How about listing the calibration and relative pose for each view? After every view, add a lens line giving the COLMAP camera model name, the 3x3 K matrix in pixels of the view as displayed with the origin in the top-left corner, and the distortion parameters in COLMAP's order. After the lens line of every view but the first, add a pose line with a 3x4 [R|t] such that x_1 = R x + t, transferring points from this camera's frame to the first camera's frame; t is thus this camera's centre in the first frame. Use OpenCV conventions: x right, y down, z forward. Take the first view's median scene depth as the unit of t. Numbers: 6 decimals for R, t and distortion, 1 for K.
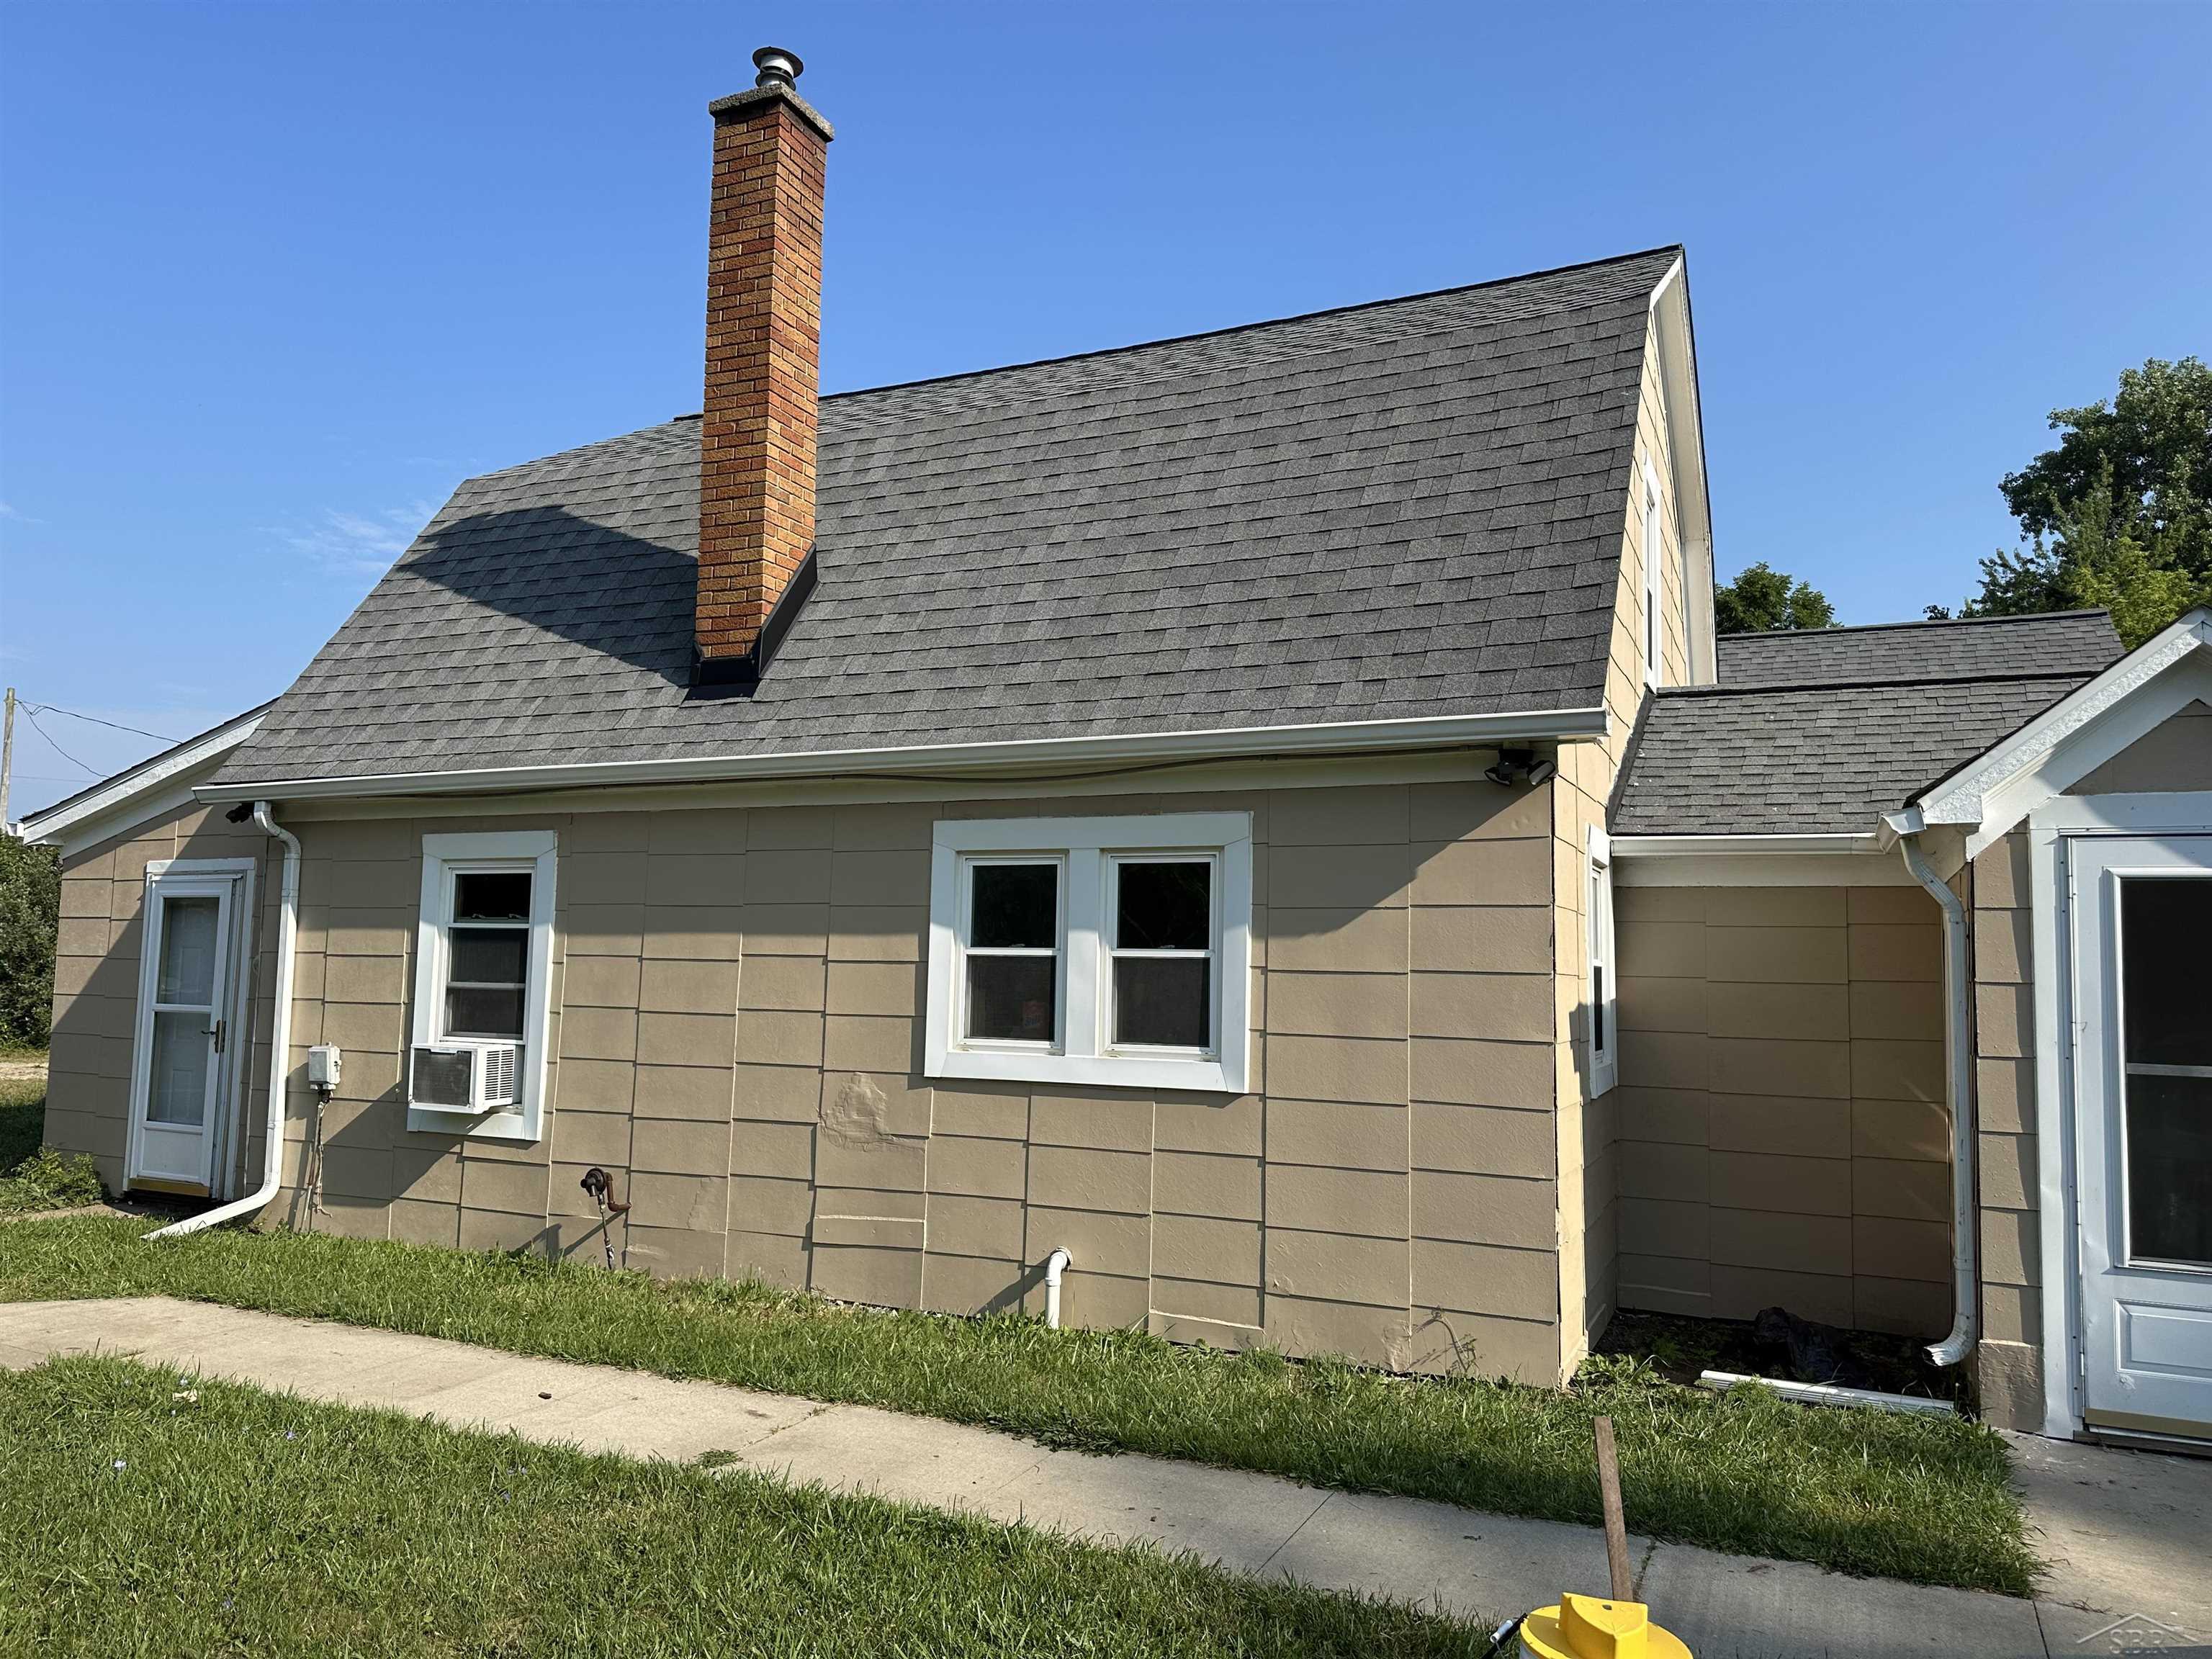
lens RADIAL K [[1621.3, 0, 1059.4], [0, 1621.3, 843.8], [0, 0, 1]] dist [0.096172, -0.106750]
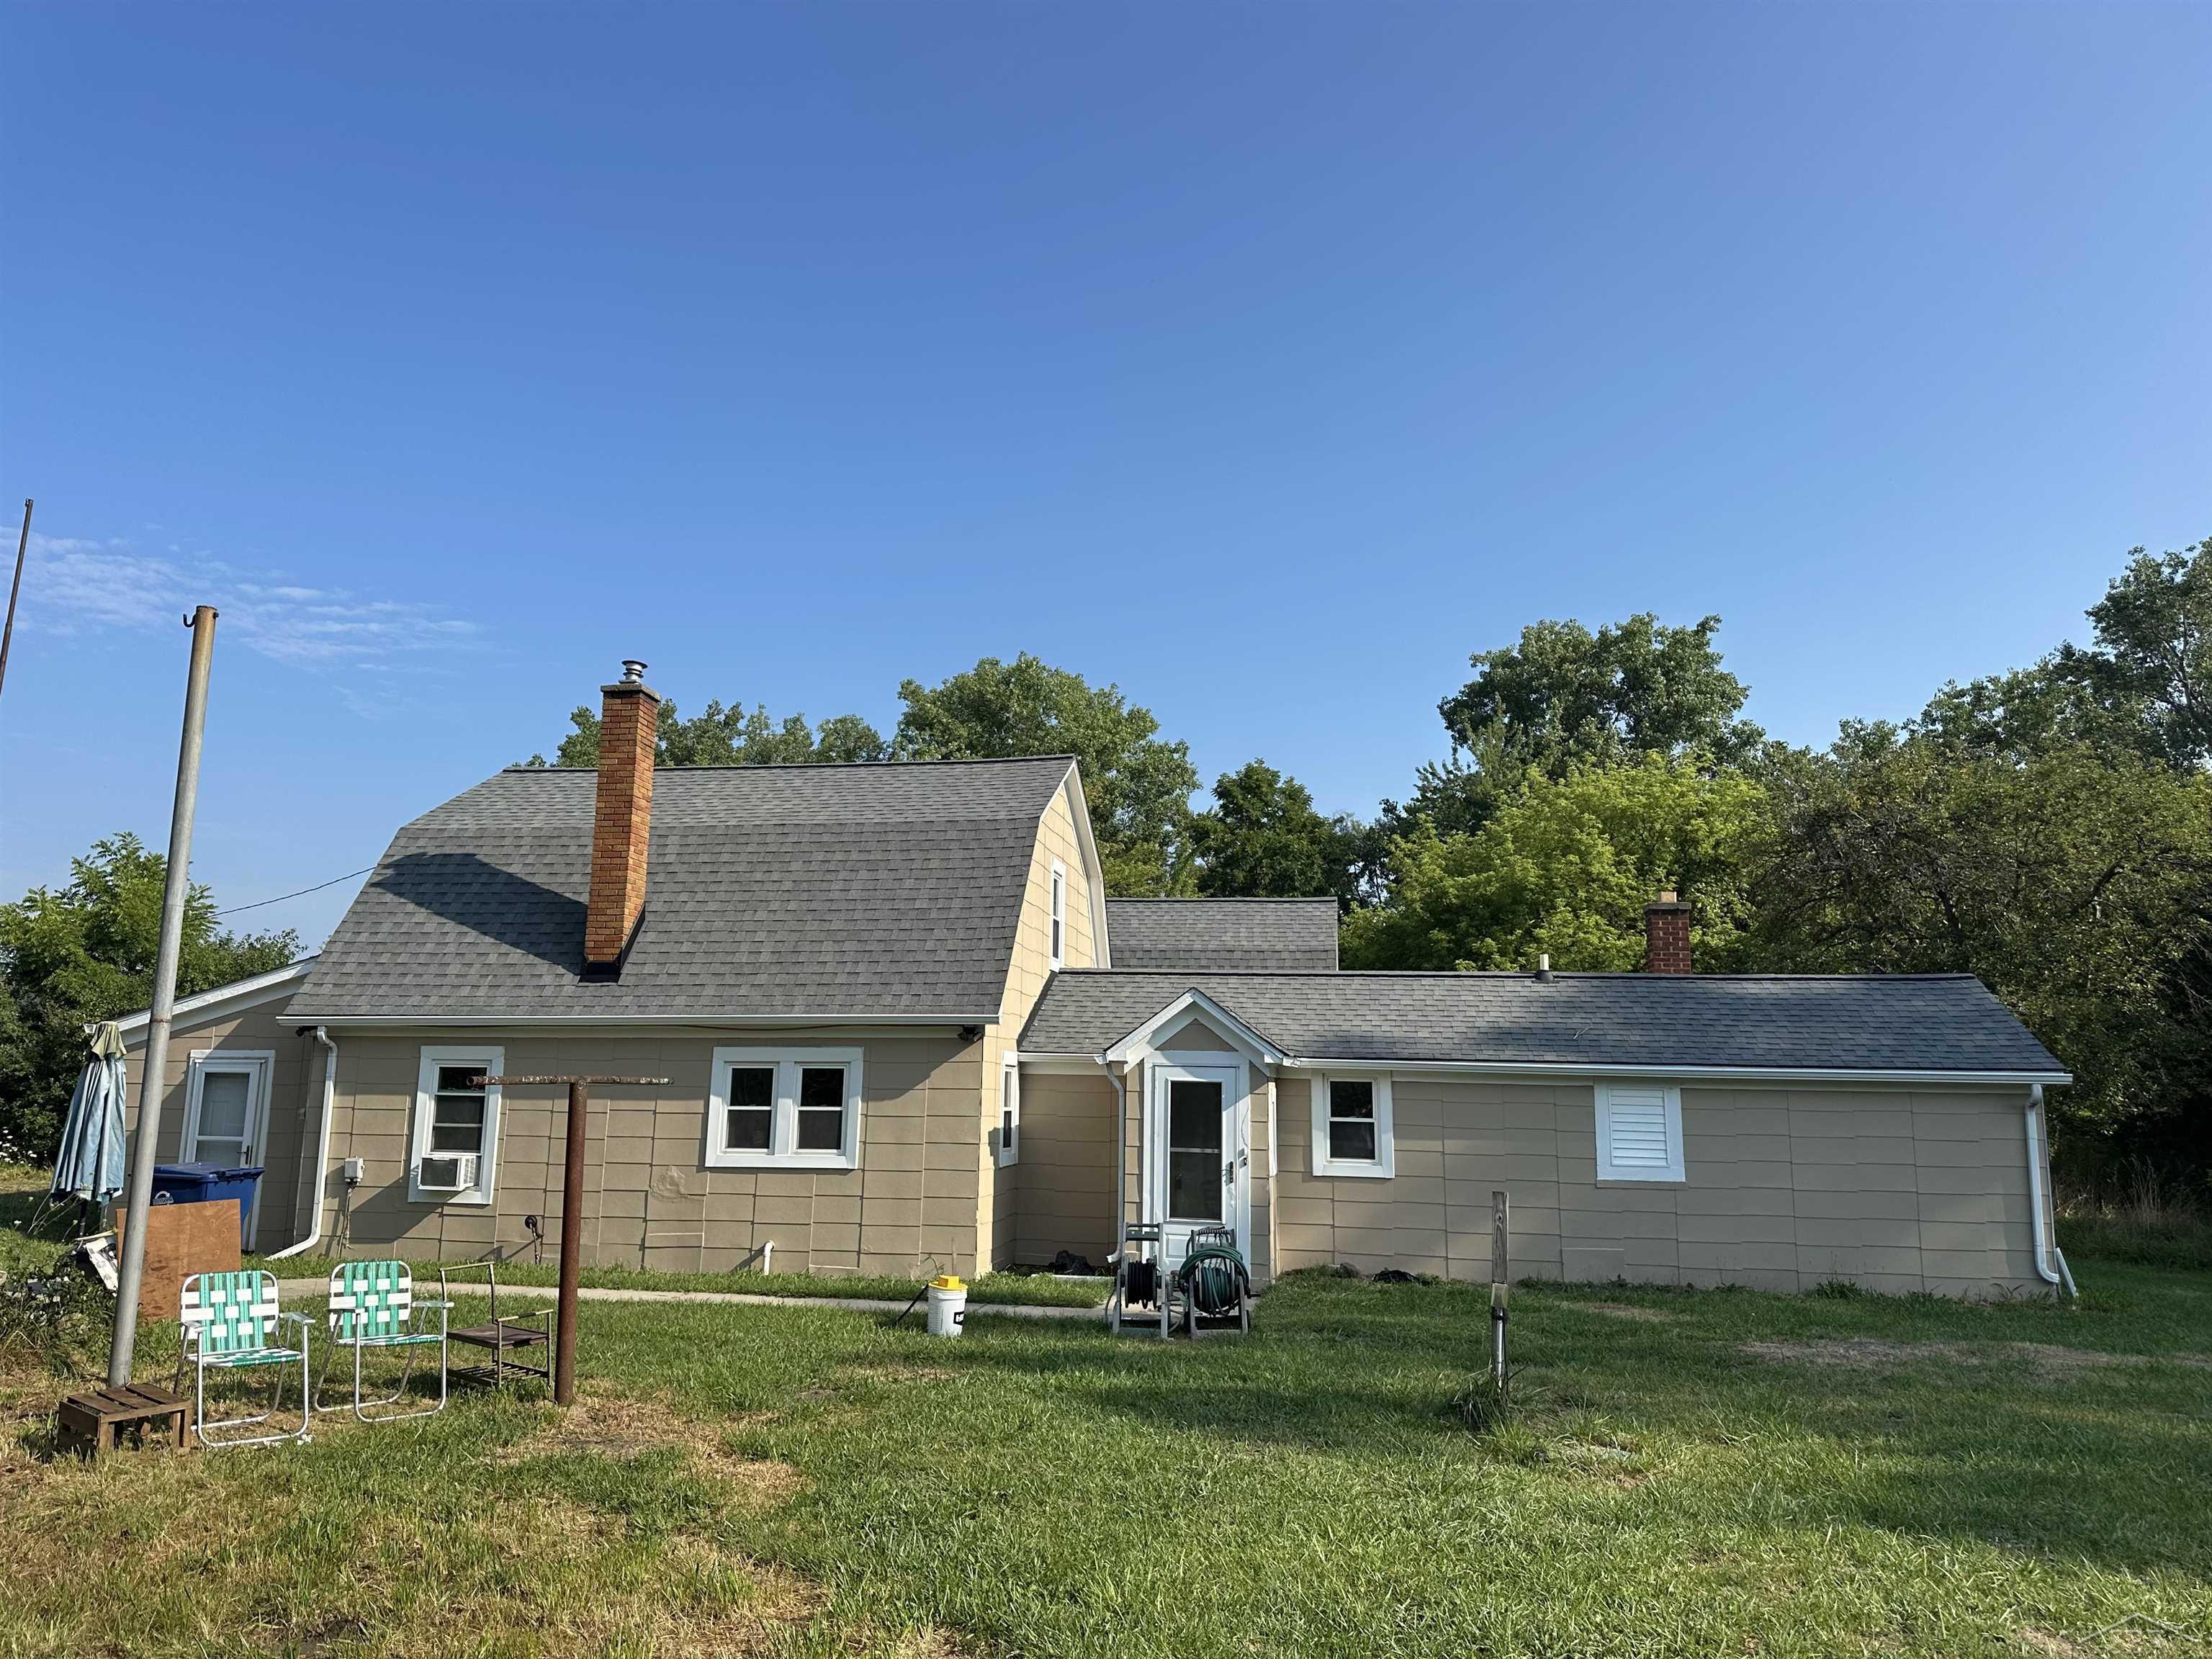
lens RADIAL K [[1531.4, 0, 1094.2], [0, 1531.4, 860.4], [0, 0, 1]] dist [0.199776, -0.418392]
pose [[0.959183, 0.042372, 0.279593, -0.169520], [-0.022228, 0.996949, -0.074830, -0.112013], [-0.281910, 0.065561, 0.957198, -1.080848]]
